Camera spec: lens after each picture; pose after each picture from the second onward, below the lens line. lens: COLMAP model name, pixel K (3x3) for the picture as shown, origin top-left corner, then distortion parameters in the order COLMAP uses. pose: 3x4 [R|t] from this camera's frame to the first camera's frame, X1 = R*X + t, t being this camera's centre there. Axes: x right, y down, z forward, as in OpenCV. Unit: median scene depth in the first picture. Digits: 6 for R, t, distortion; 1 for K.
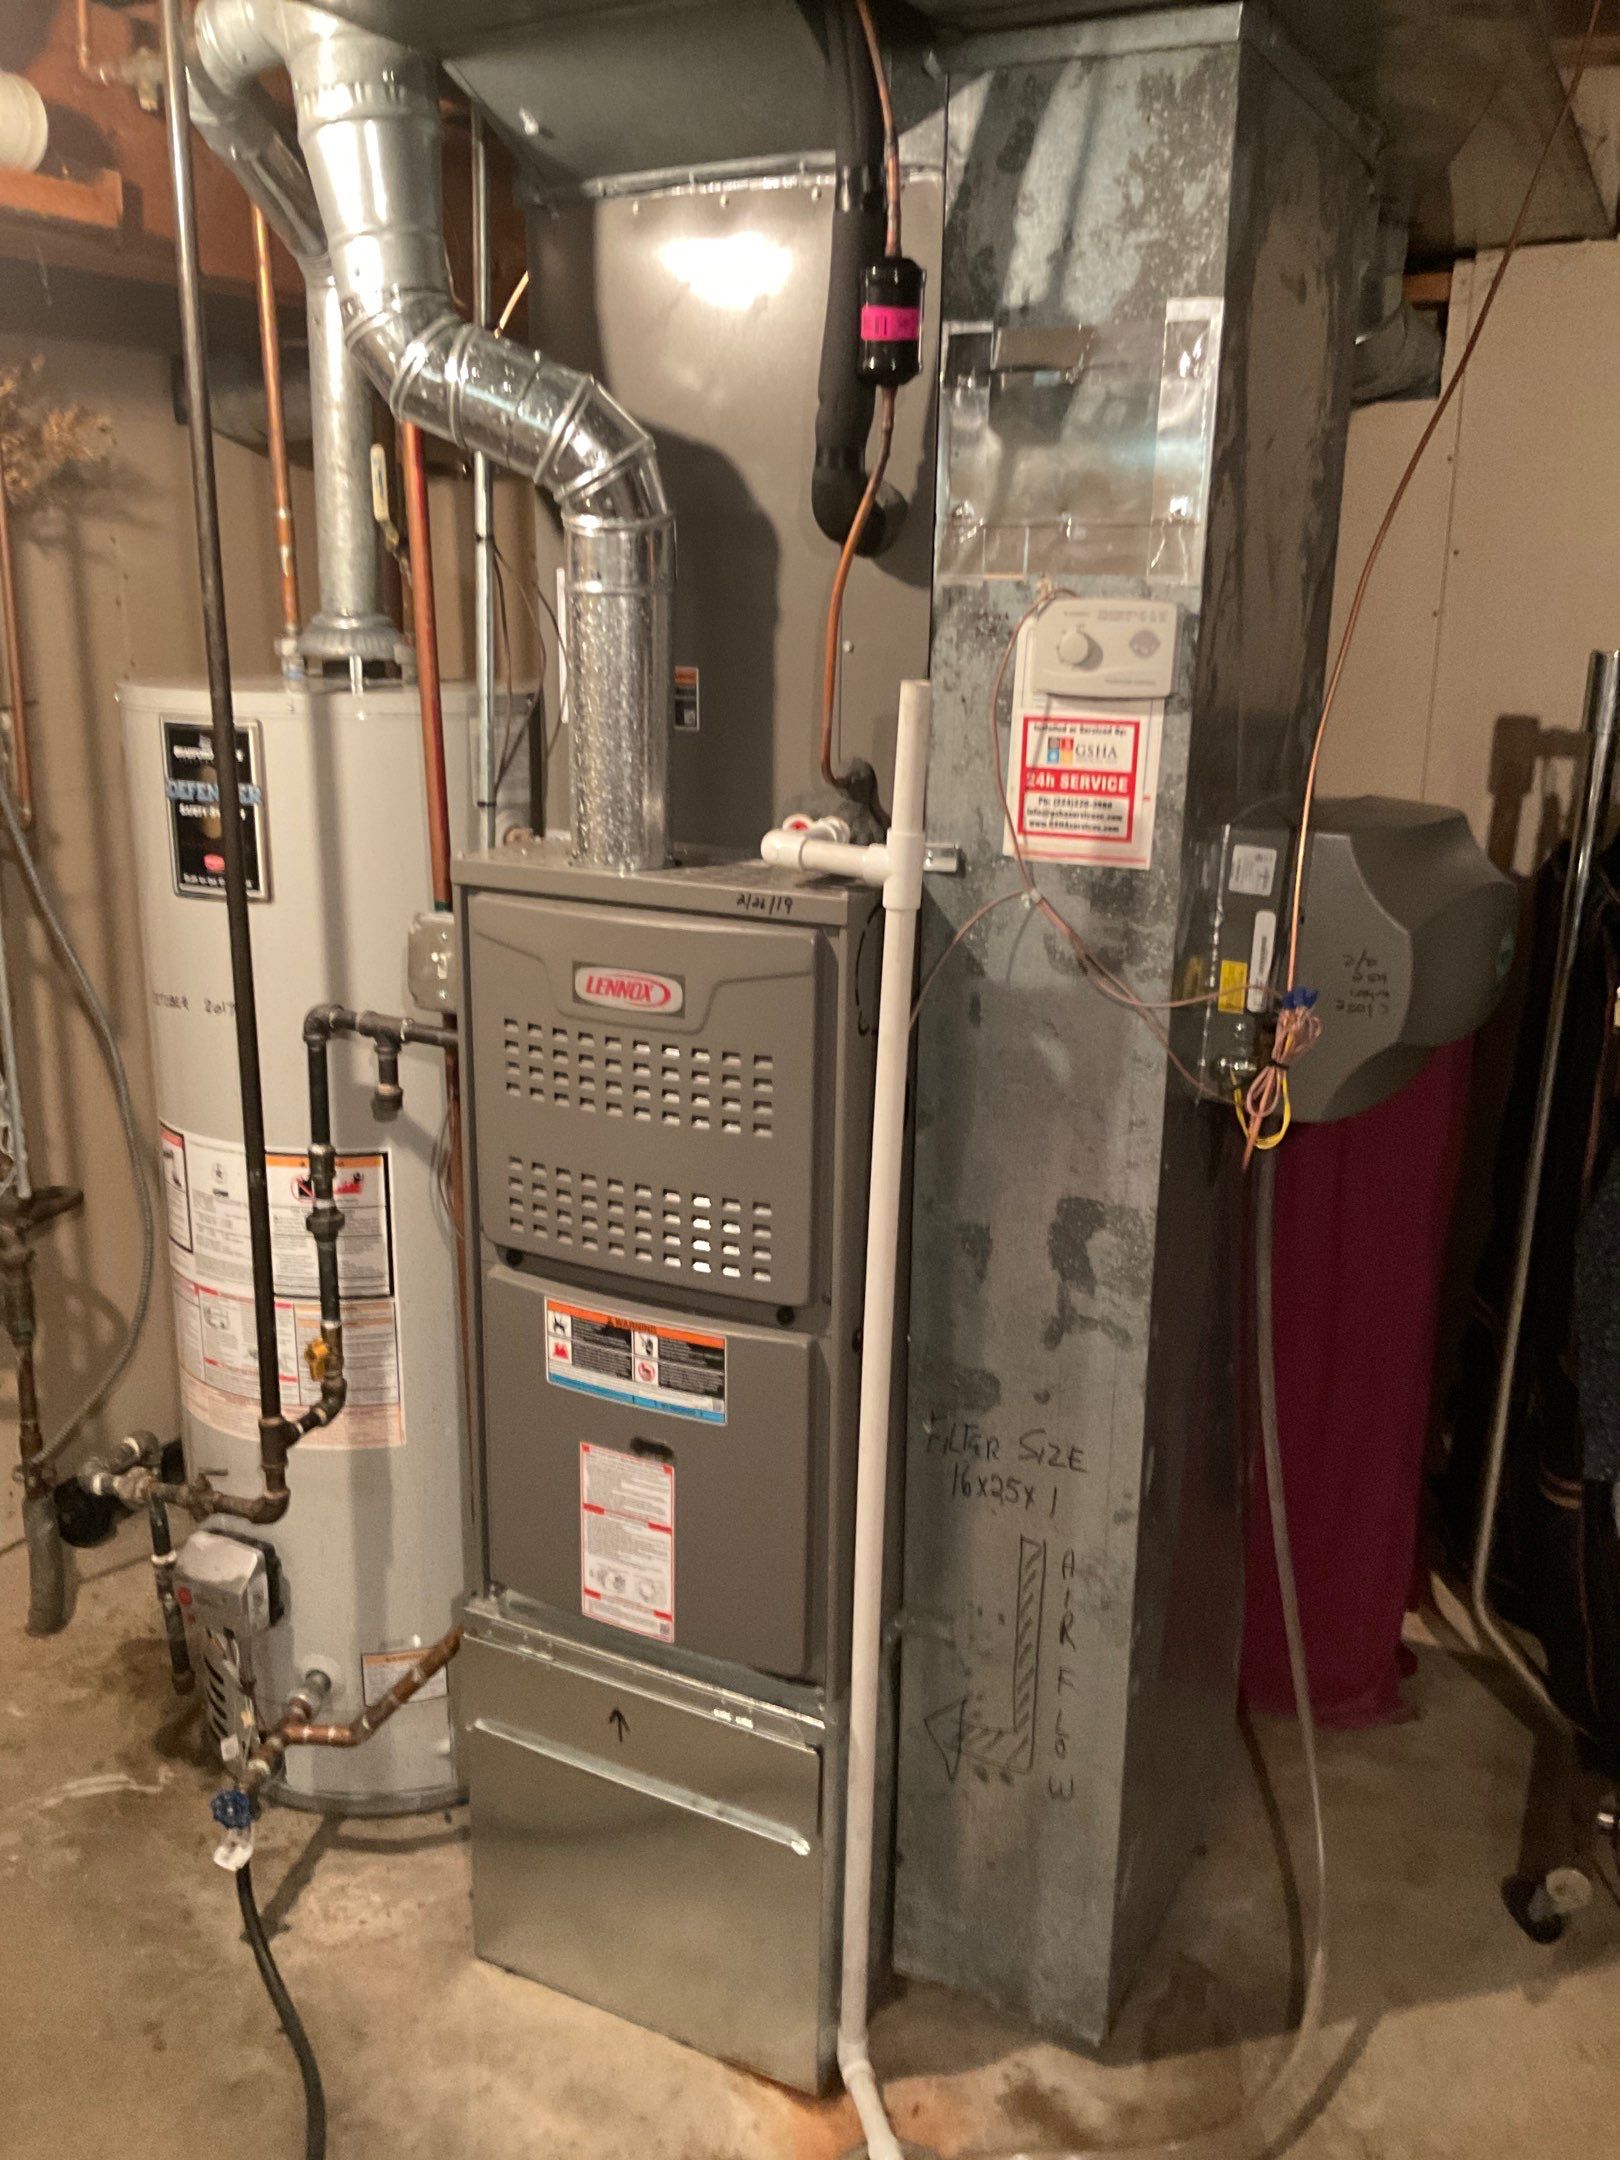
lens RADIAL K [[1795.4, 0, 795.3], [0, 1795.4, 1054.3], [0, 0, 1]] dist [0.075496, -0.124368]
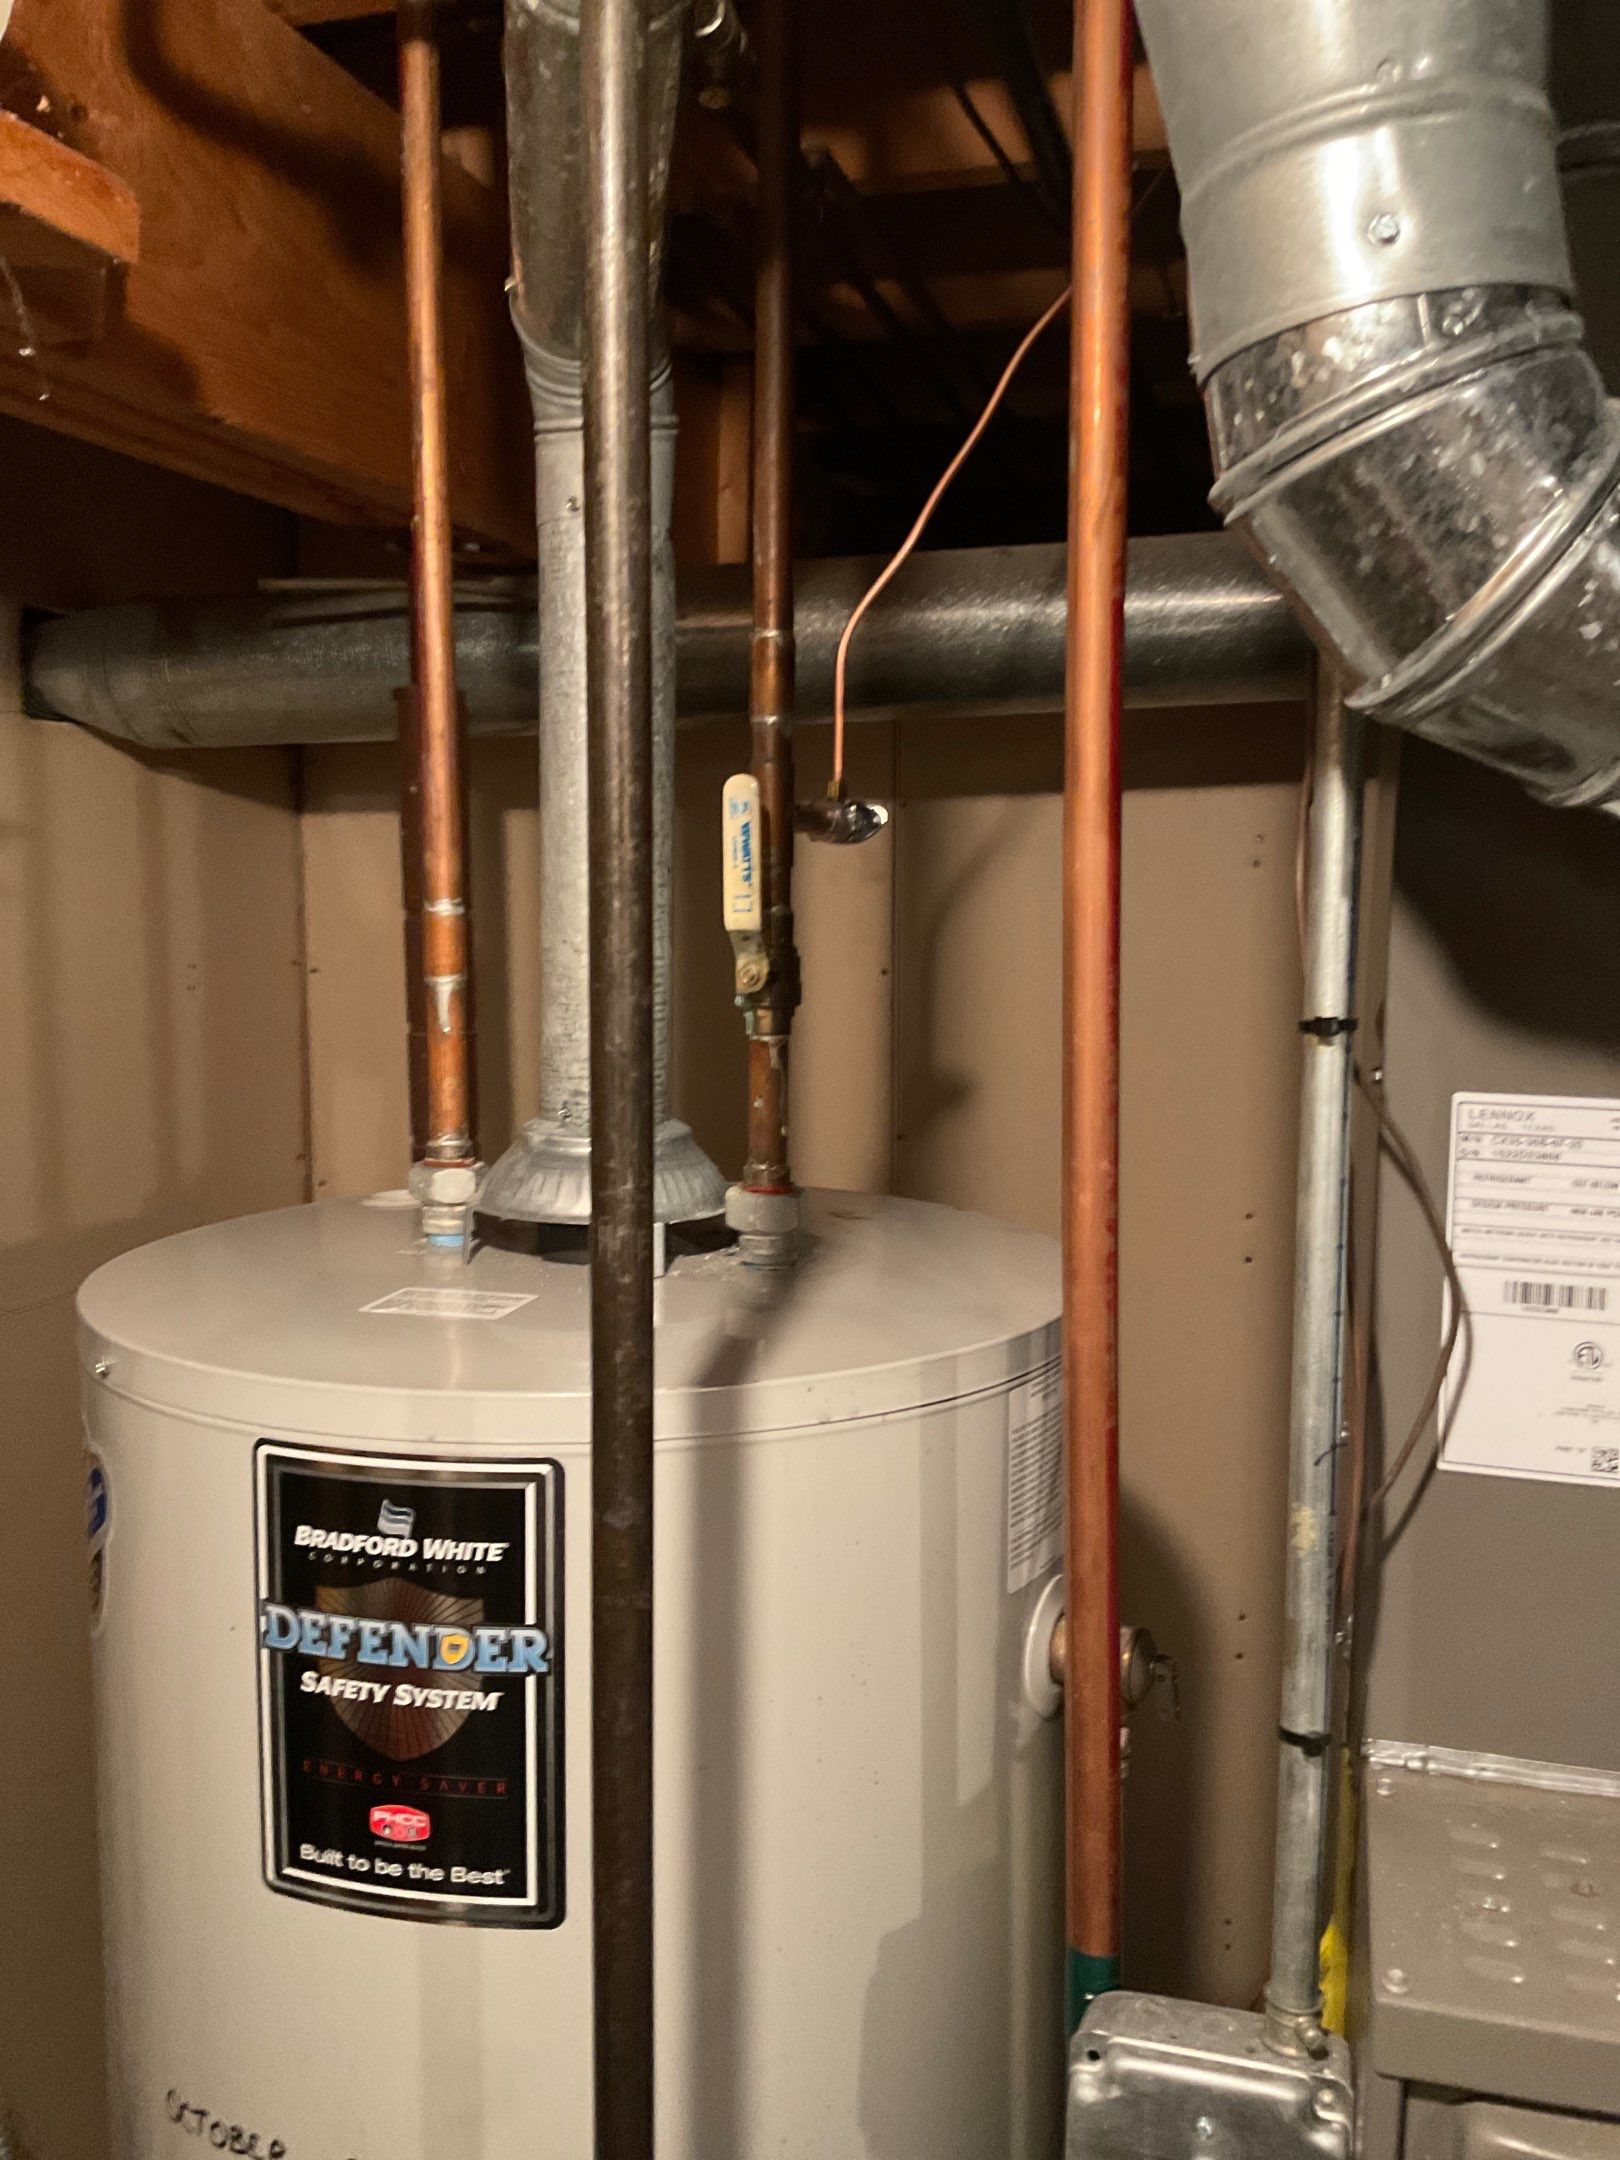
lens RADIAL K [[1795.4, 0, 795.3], [0, 1795.4, 1054.3], [0, 0, 1]] dist [0.075496, -0.124368]
pose [[0.982640, -0.025137, 0.183809, -0.371364], [0.052666, 0.987813, -0.146462, -0.249945], [-0.177888, 0.153600, 0.971989, 0.715633]]
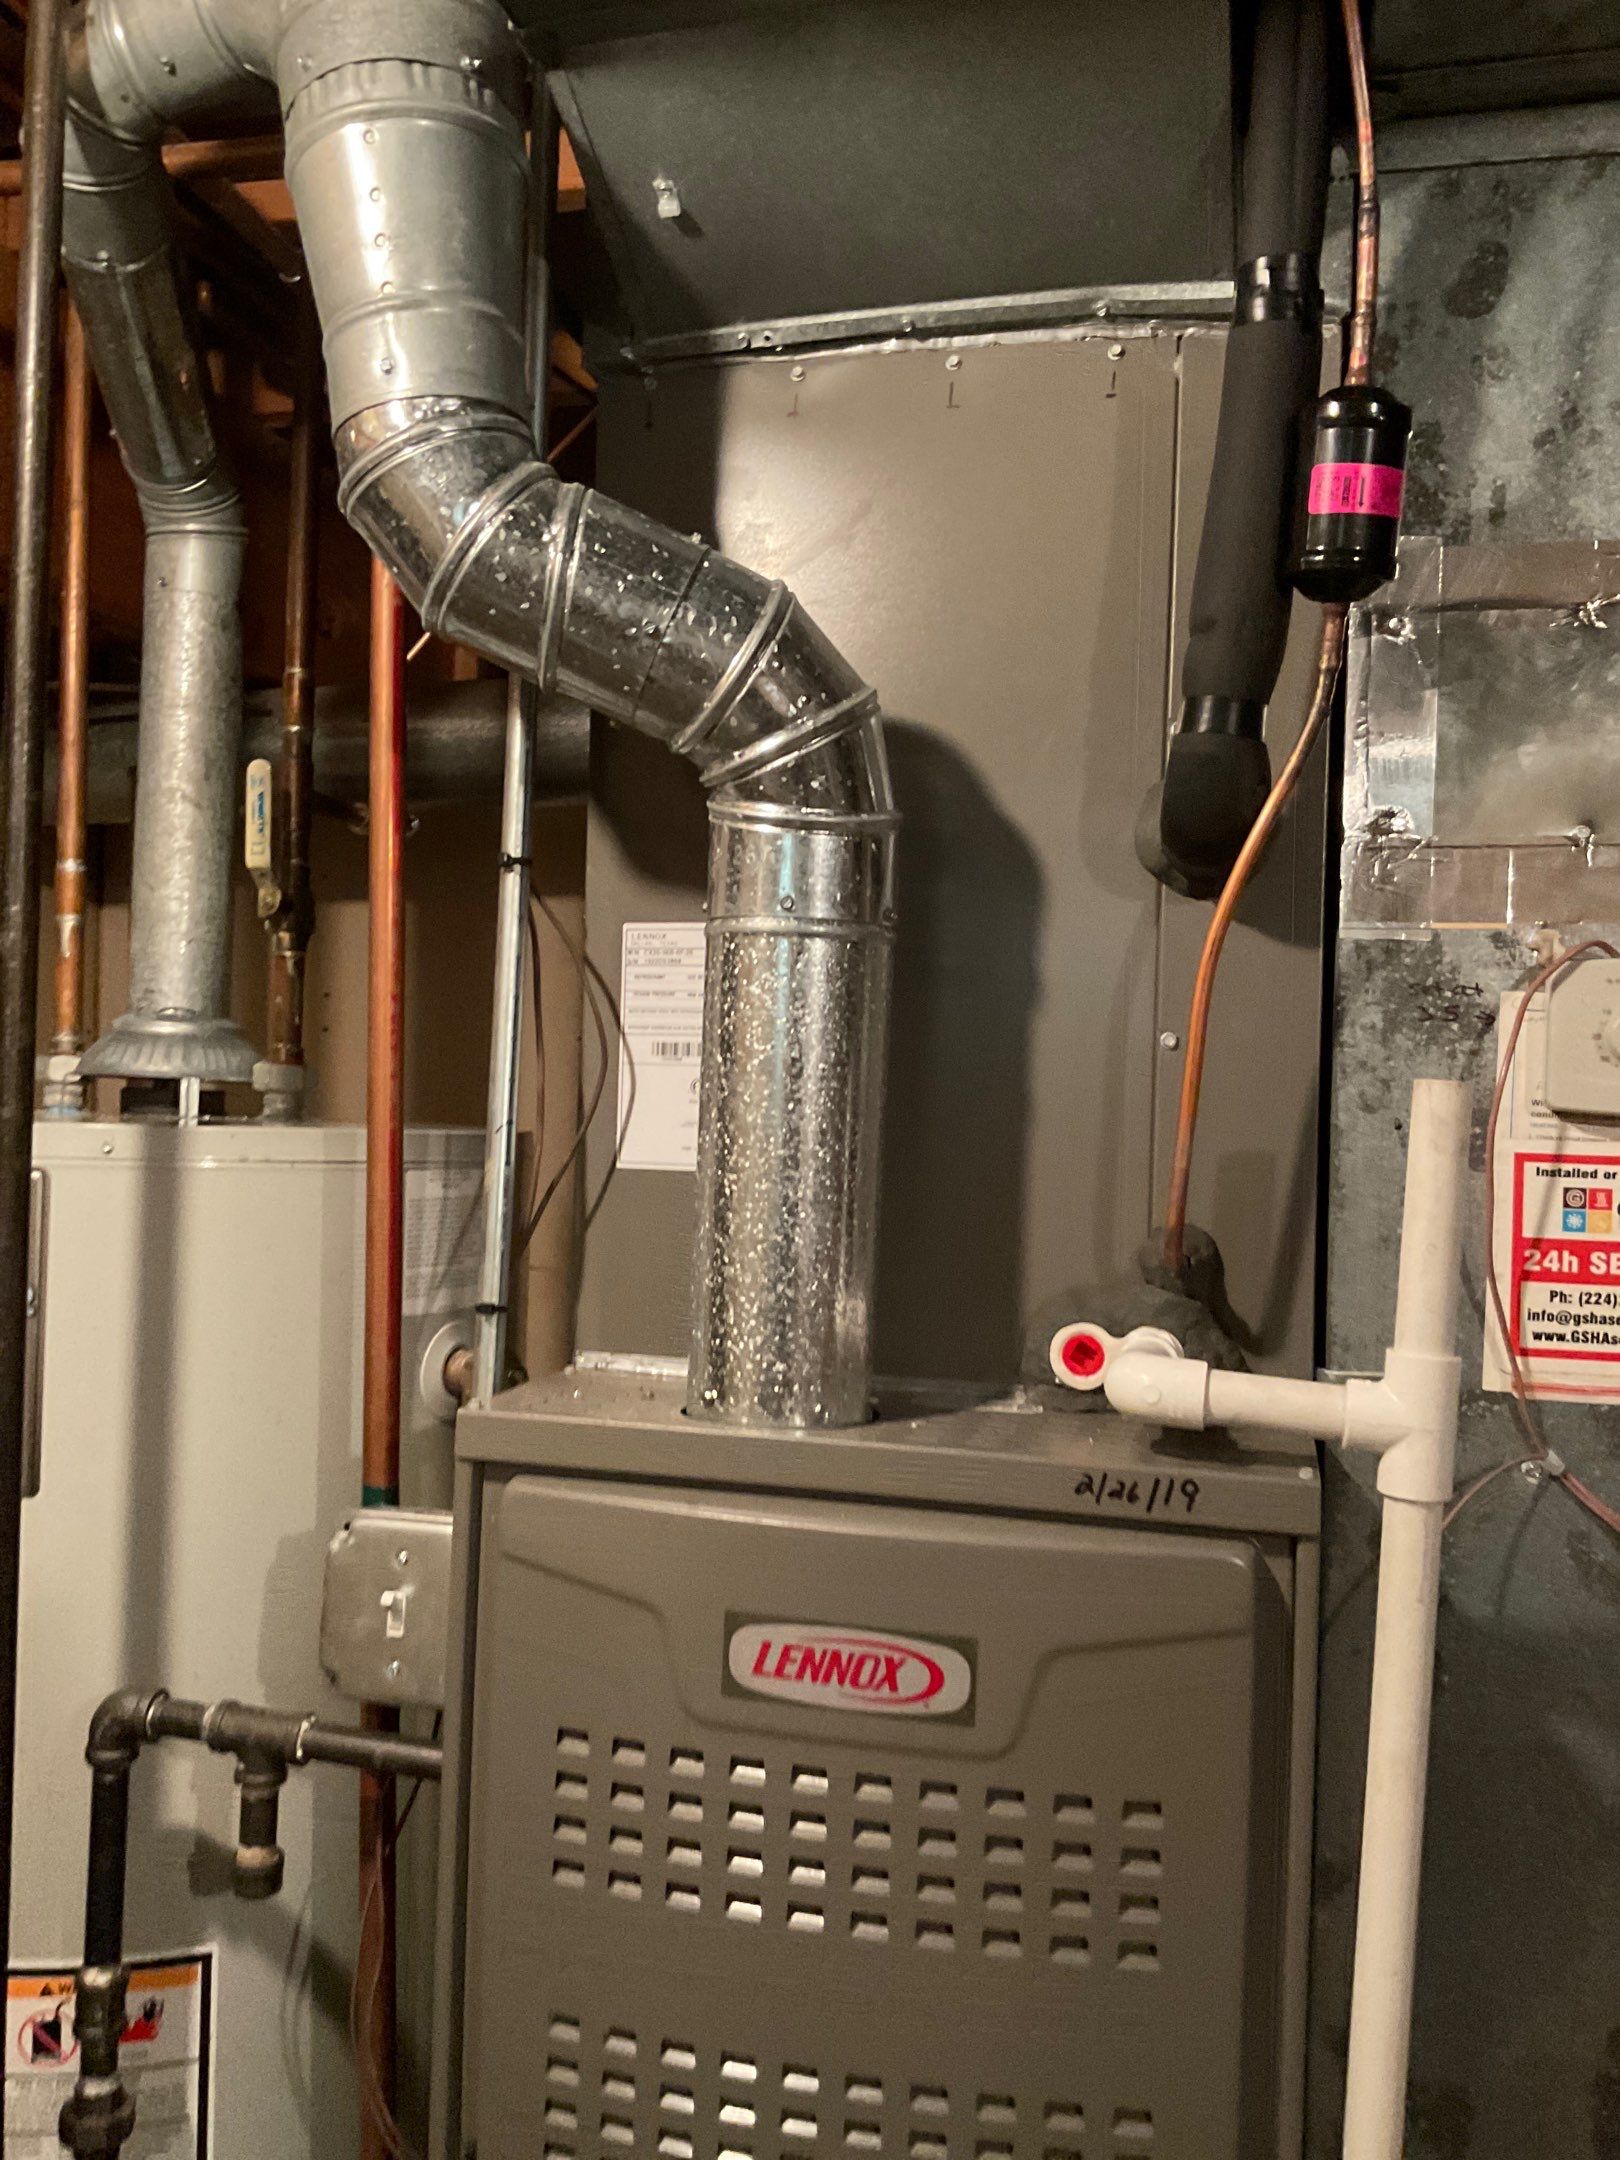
lens RADIAL K [[1807.1, 0, 810.0], [0, 1807.1, 1080.0], [0, 0, 1]] dist [0.057294, -0.098751]
pose [[0.975812, 0.019222, 0.217765, -0.220245], [0.038527, 0.965415, -0.257856, -0.065166], [-0.215190, 0.260009, 0.941323, 0.473578]]
